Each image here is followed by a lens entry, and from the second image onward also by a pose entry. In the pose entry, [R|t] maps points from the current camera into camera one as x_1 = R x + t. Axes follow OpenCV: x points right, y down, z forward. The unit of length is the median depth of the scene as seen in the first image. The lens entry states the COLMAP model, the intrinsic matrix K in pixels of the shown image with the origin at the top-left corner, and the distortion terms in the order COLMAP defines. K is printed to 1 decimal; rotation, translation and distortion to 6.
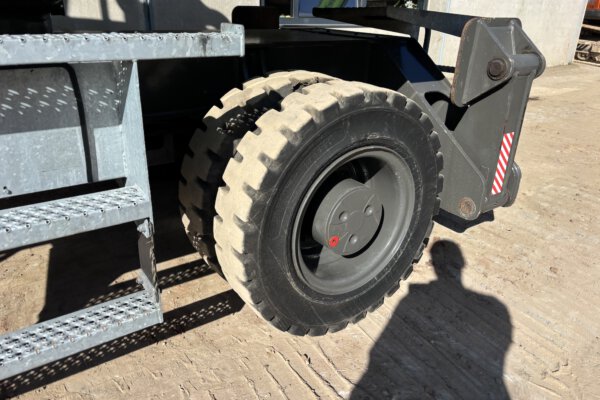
lens RADIAL K [[462.1, 0, 300.0], [0, 462.1, 200.0], [0, 0, 1]] dist [0.037192, -0.047036]
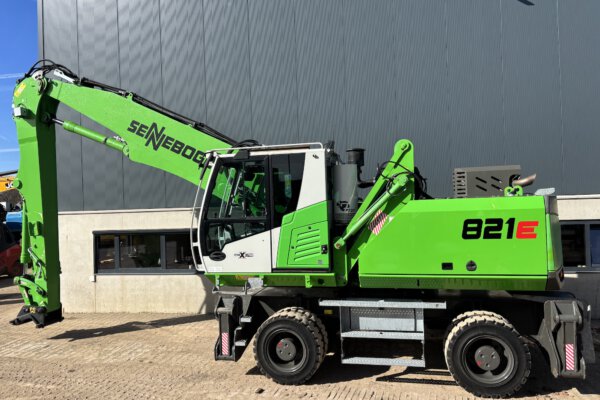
lens RADIAL K [[462.1, 0, 300.0], [0, 462.1, 200.0], [0, 0, 1]] dist [0.037192, -0.047036]
pose [[0.669202, -0.057582, -0.740846, 2.377829], [-0.243449, 0.924979, -0.291800, 0.397295], [0.702069, 0.375631, 0.604980, -3.230005]]
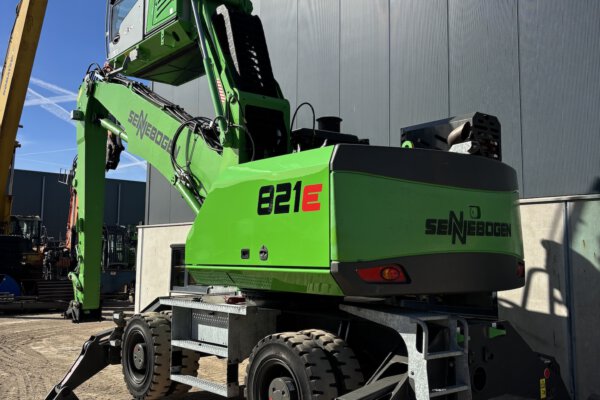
lens RADIAL K [[622.4, 0, 299.7], [0, 622.4, 183.7], [0, 0, 1]] dist [0.092954, -0.298204]
pose [[0.090192, -0.144947, -0.985320, 4.361103], [-0.398191, 0.901585, -0.169078, -0.544657], [0.912858, 0.407596, 0.023599, 0.856927]]
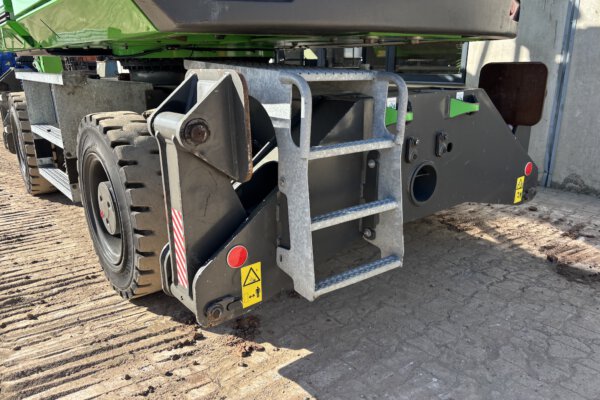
lens RADIAL K [[462.1, 0, 300.0], [0, 462.1, 200.0], [0, 0, 1]] dist [0.037192, -0.047036]
pose [[0.062592, 0.248464, -0.966617, 2.041036], [-0.392132, 0.896750, 0.205113, -0.678488], [0.917777, 0.366203, 0.153560, 1.821057]]
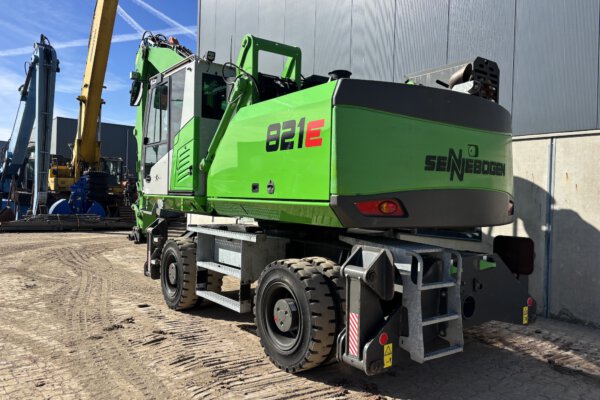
lens RADIAL K [[459.0, 0, 302.0], [0, 459.0, 196.9], [0, 0, 1]] dist [0.083382, -0.117678]
pose [[0.046406, -0.031508, -0.998426, 3.469709], [-0.419826, 0.906329, -0.048115, -0.605971], [0.906418, 0.421397, 0.028832, 1.067999]]
